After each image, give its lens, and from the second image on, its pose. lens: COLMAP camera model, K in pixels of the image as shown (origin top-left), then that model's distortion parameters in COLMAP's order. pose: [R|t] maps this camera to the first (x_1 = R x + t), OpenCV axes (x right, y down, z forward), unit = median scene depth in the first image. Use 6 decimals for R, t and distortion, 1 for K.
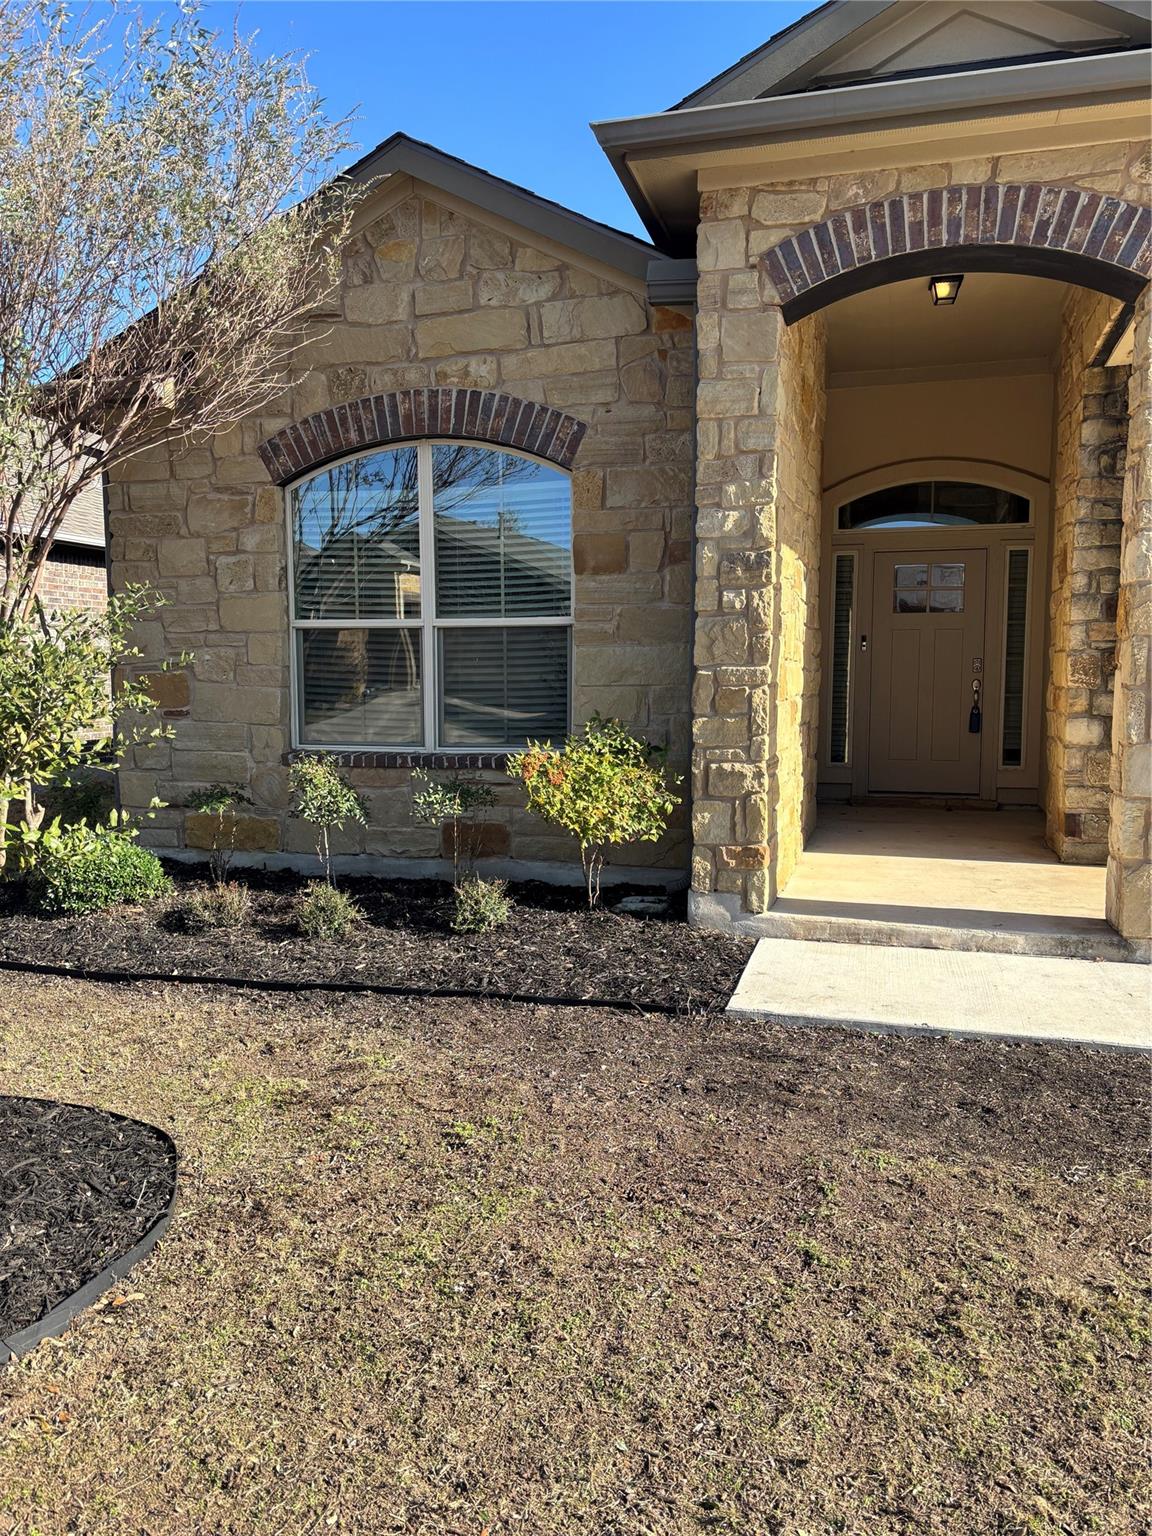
lens RADIAL K [[1175.7, 0, 576.9], [0, 1175.7, 760.8], [0, 0, 1]] dist [0.048477, -0.048900]
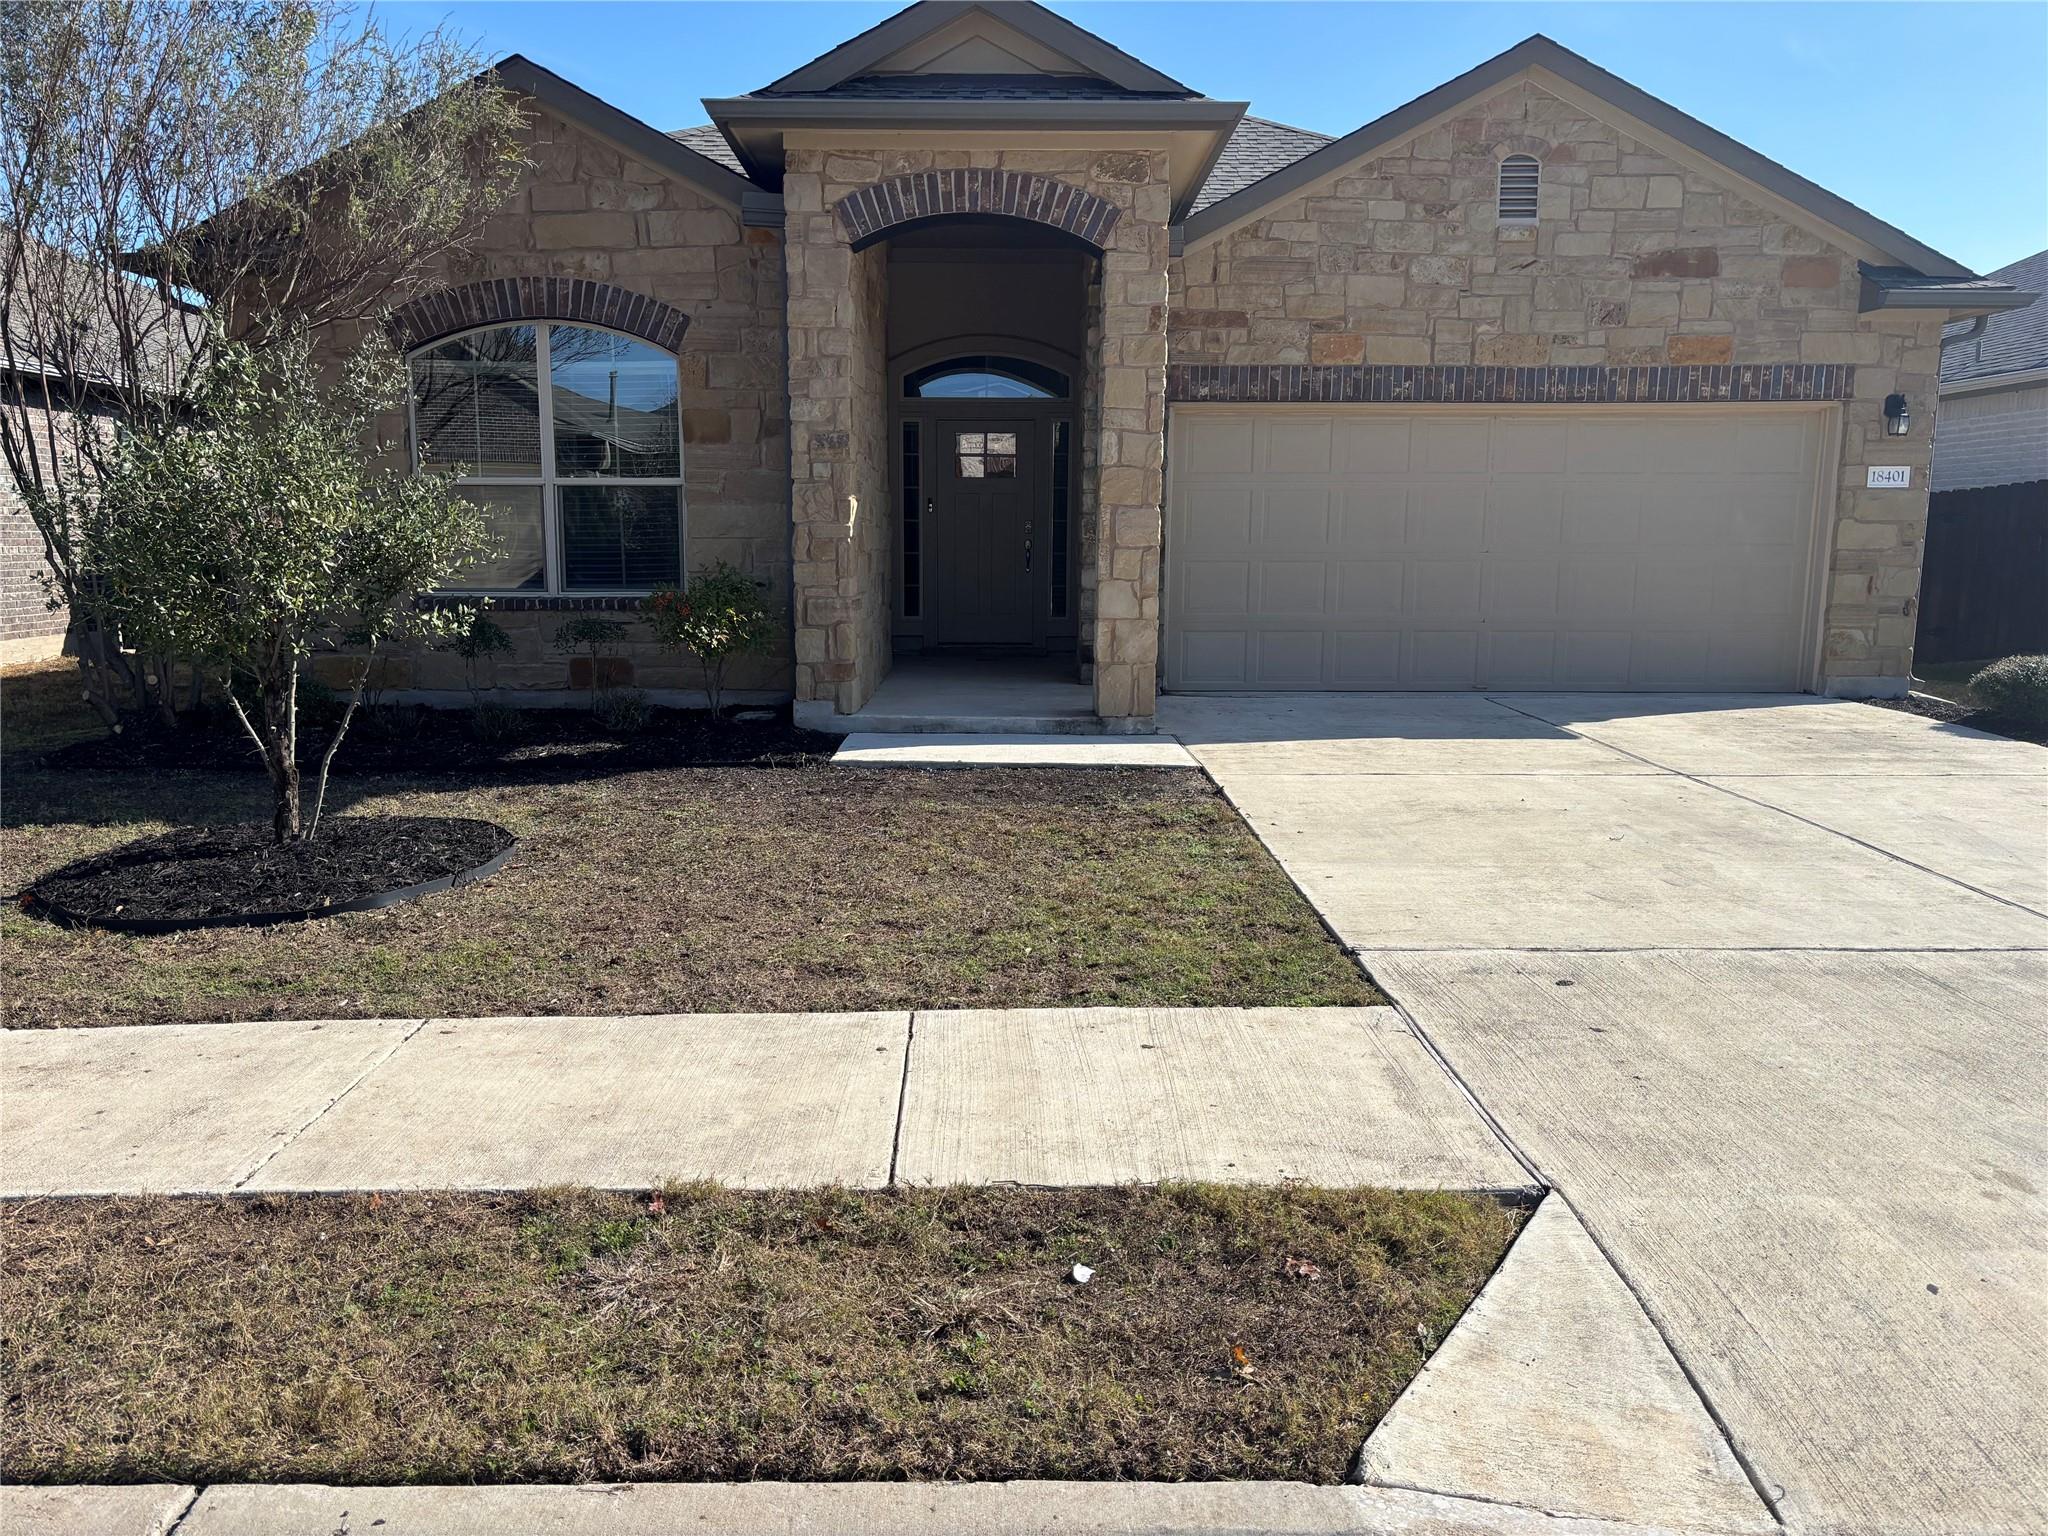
lens RADIAL K [[1567.5, 0, 1010.1], [0, 1567.5, 773.4], [0, 0, 1]] dist [0.048477, -0.048900]
pose [[0.963215, -0.040732, 0.265627, -0.125649], [0.018714, 0.996214, 0.084900, 0.047405], [-0.268079, -0.076806, 0.960330, -0.669021]]
